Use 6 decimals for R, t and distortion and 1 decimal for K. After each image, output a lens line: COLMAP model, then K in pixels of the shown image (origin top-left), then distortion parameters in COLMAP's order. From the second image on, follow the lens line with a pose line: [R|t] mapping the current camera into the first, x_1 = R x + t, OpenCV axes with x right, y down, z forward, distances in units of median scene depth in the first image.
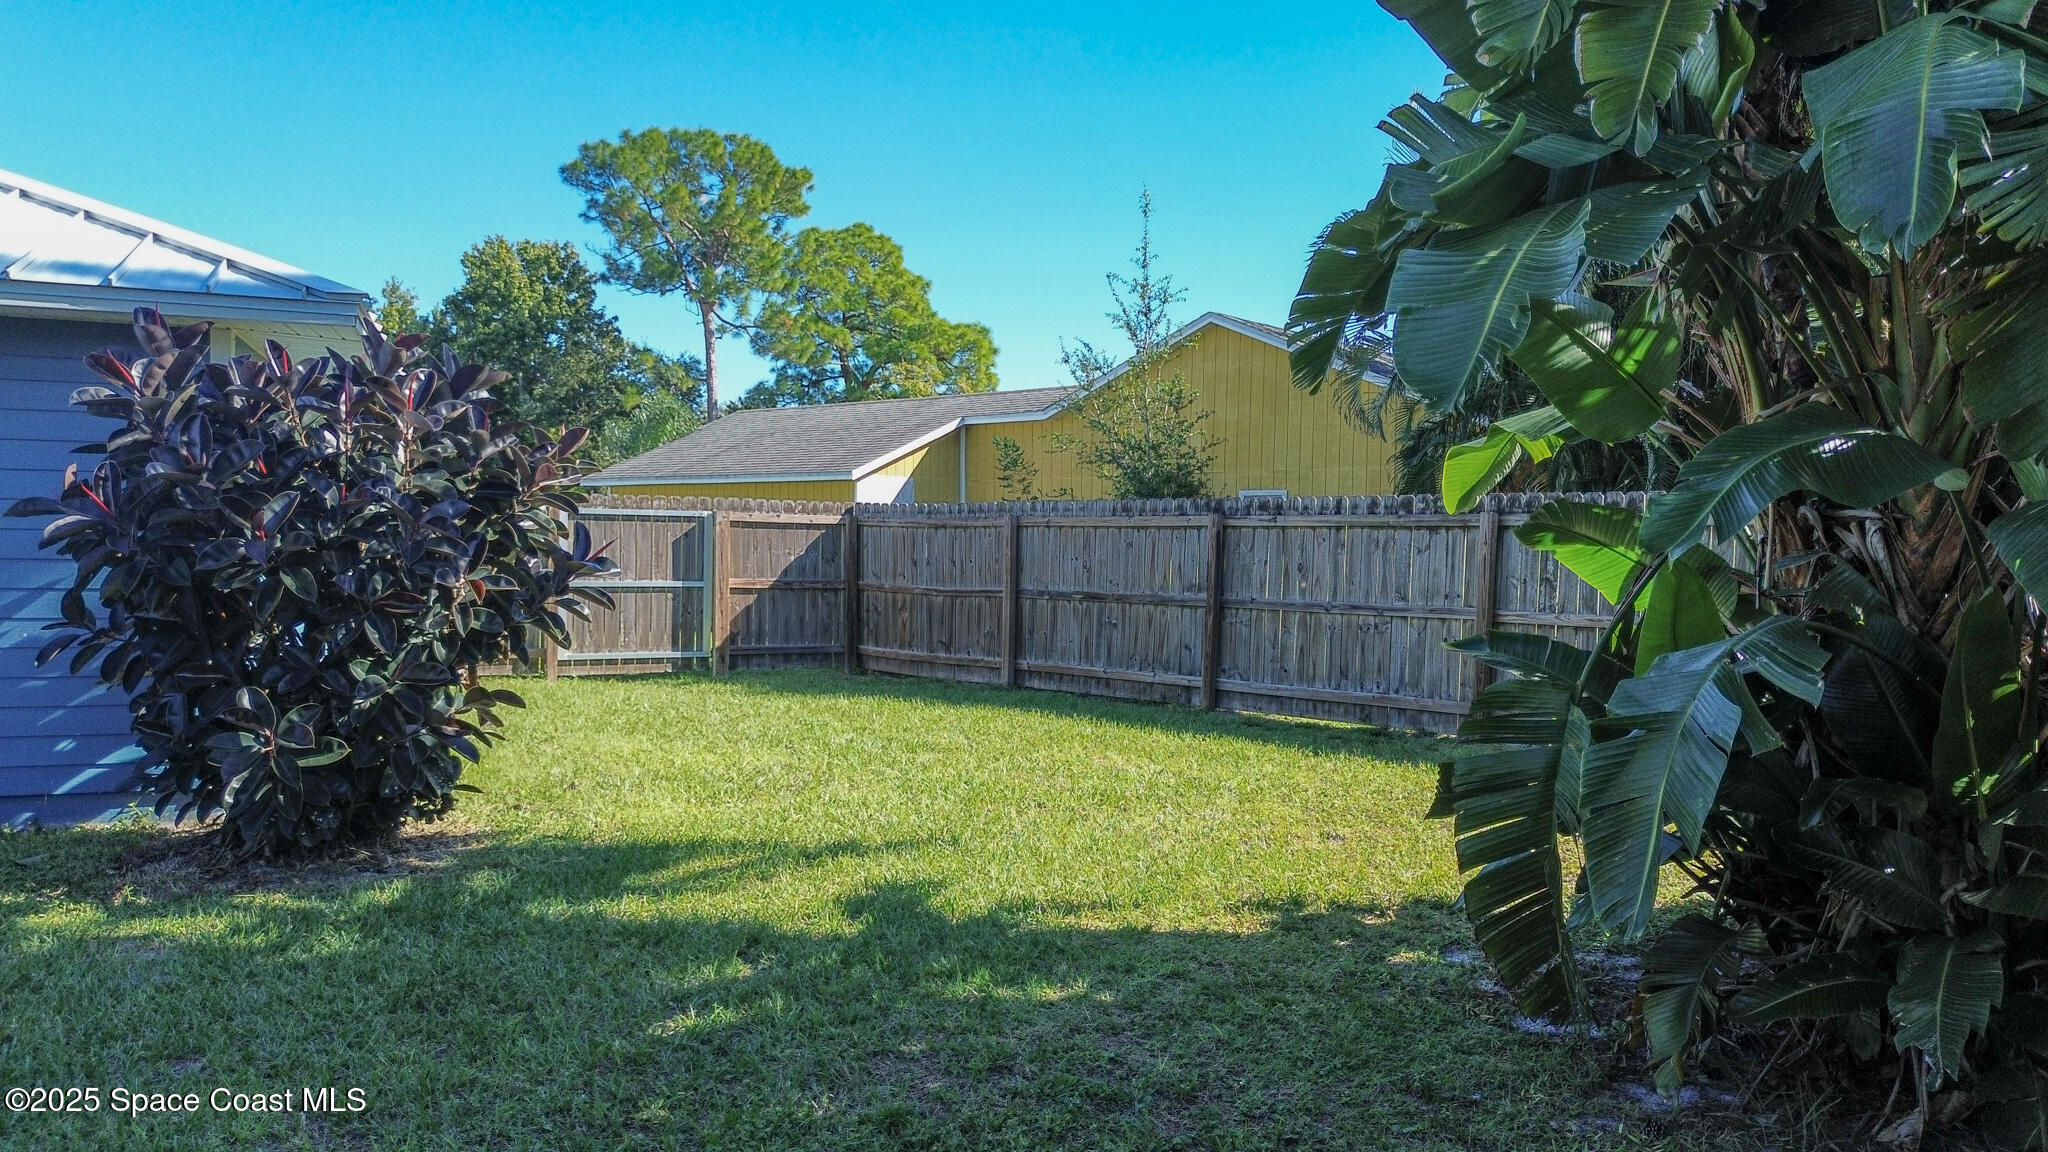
lens RADIAL K [[1380.0, 0, 1020.2], [0, 1380.0, 572.8], [0, 0, 1]] dist [0.004464, 0.001197]
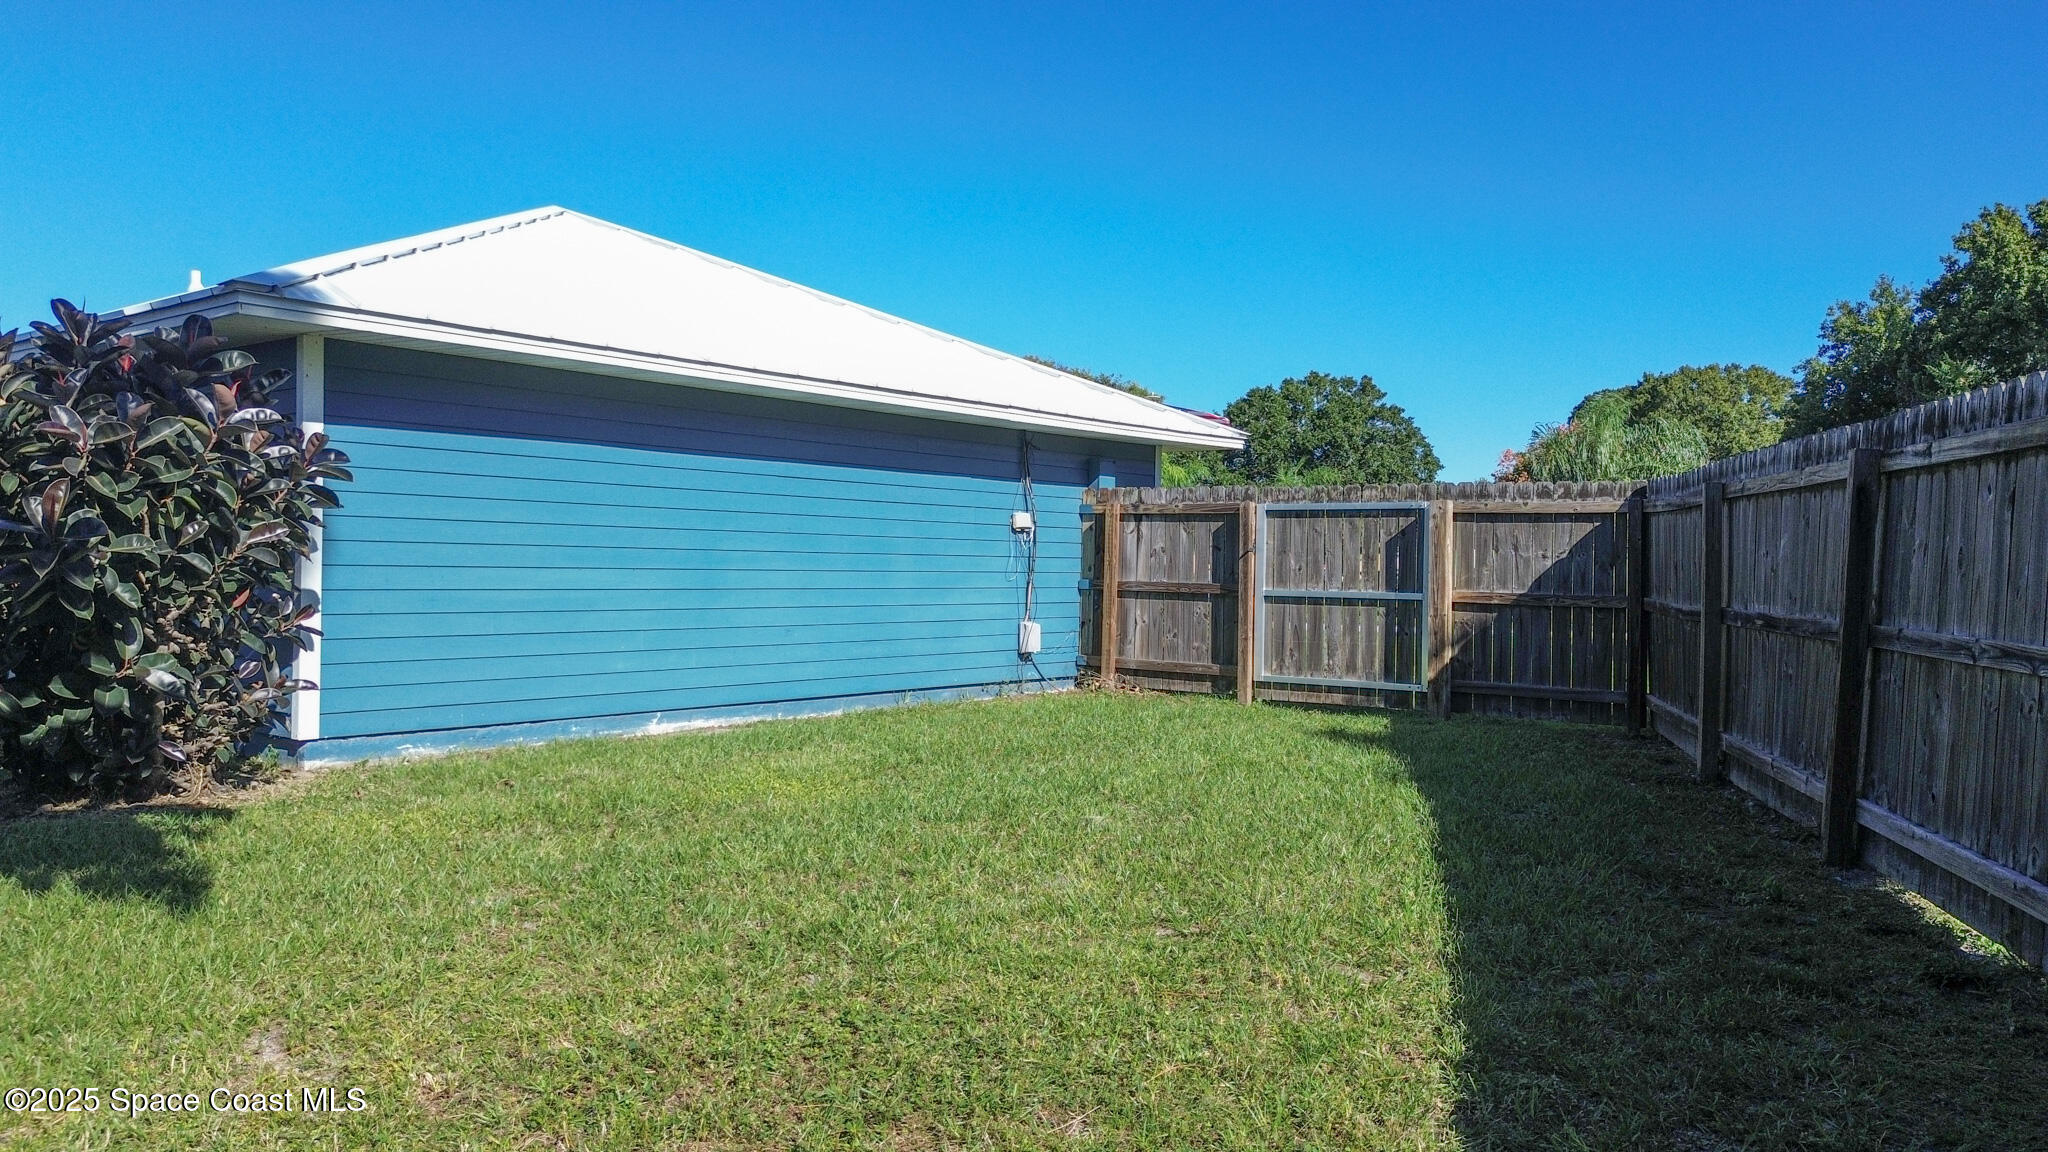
lens RADIAL K [[1380.0, 0, 1024.2], [0, 1380.0, 578.8], [0, 0, 1]] dist [0.004464, 0.001197]
pose [[0.427768, 0.000122, -0.903889, 0.368406], [-0.030729, 0.999424, -0.014408, 0.016261], [0.903366, 0.033939, 0.427525, 0.476558]]
